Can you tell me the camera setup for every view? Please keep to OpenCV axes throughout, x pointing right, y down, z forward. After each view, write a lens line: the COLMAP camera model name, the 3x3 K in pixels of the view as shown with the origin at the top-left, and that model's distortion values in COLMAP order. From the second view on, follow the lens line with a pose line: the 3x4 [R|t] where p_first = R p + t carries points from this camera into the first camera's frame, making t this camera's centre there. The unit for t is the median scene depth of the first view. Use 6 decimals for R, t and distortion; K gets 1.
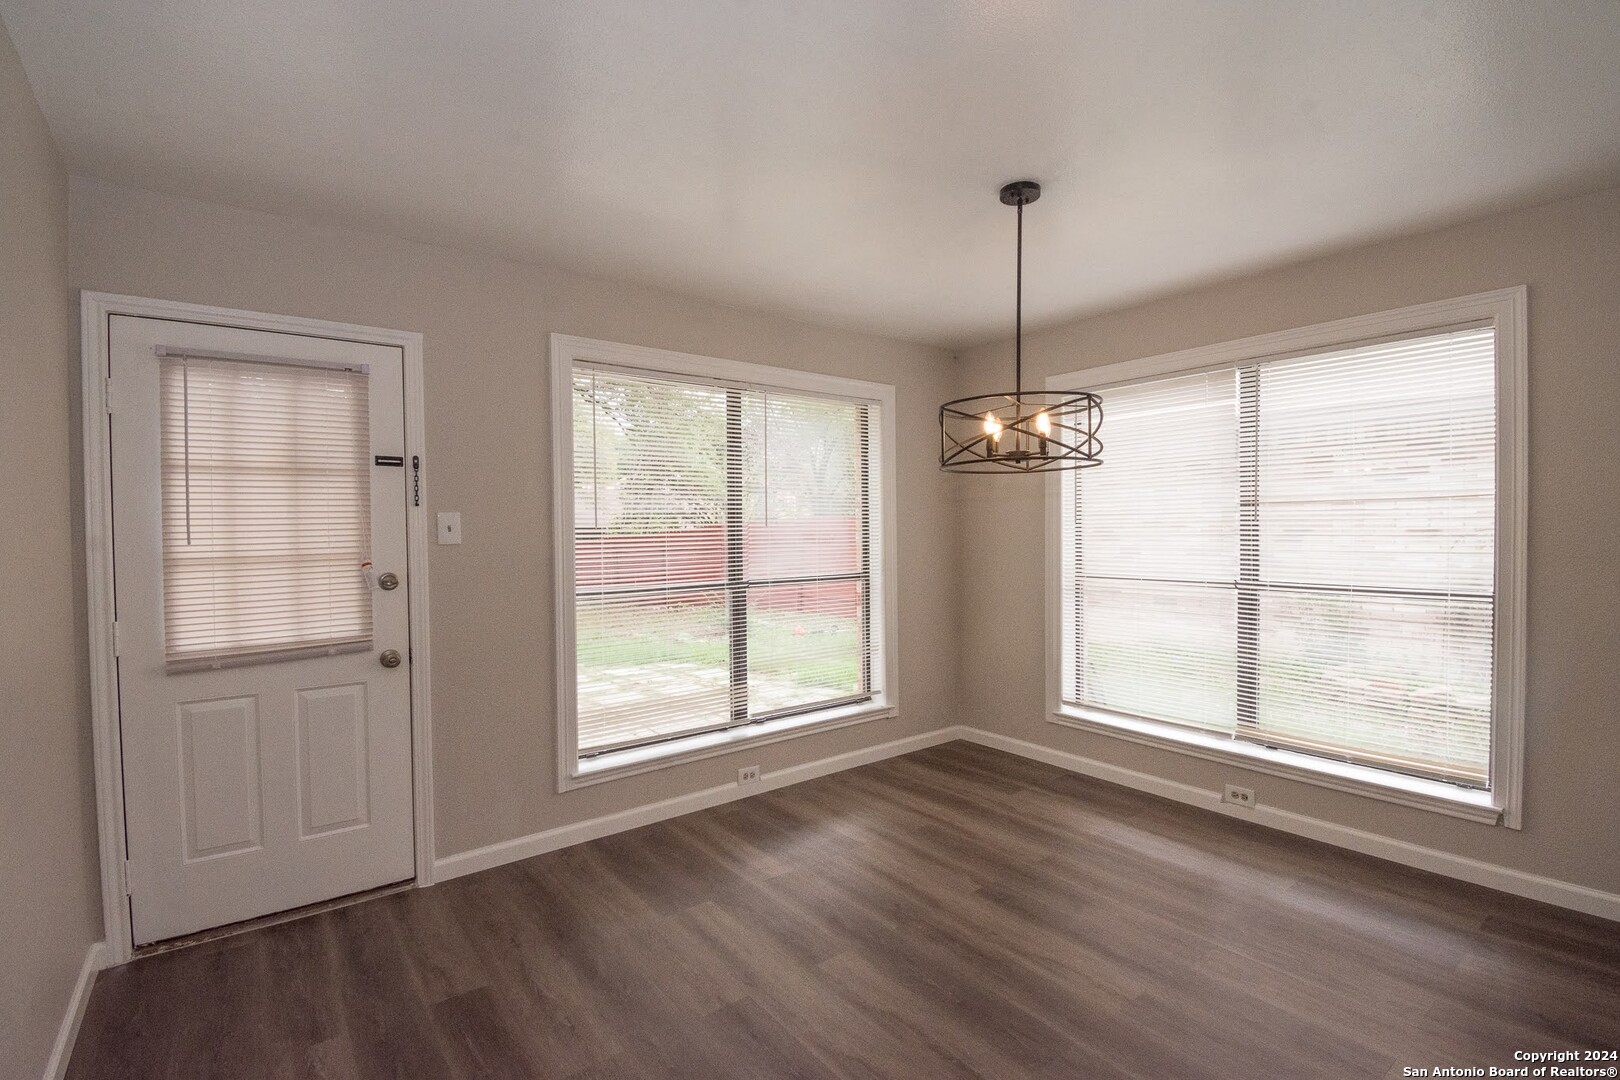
lens RADIAL K [[742.6, 0, 814.3], [0, 742.6, 546.5], [0, 0, 1]] dist [0.022102, -0.029629]
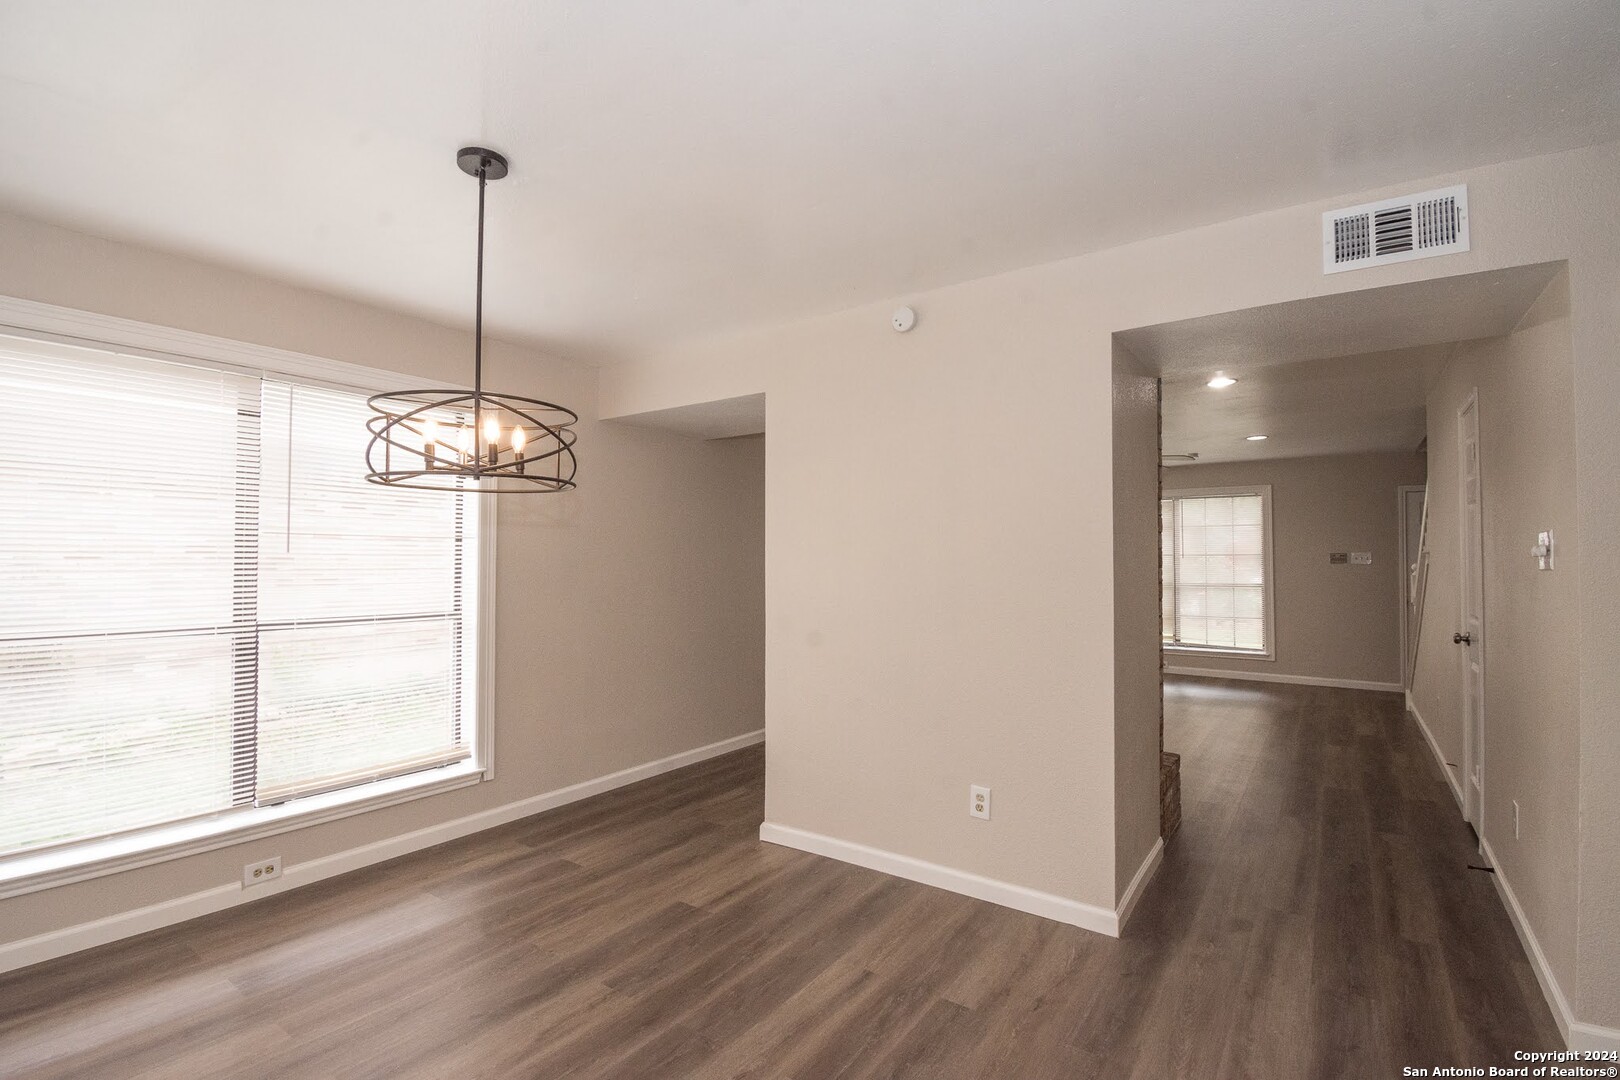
lens RADIAL K [[742.6, 0, 814.3], [0, 742.6, 546.5], [0, 0, 1]] dist [0.022102, -0.029629]
pose [[-0.301679, 0.034844, 0.952773, -0.464969], [0.025727, 0.999266, -0.028398, -0.000897], [-0.953062, 0.015945, -0.302353, 0.656953]]
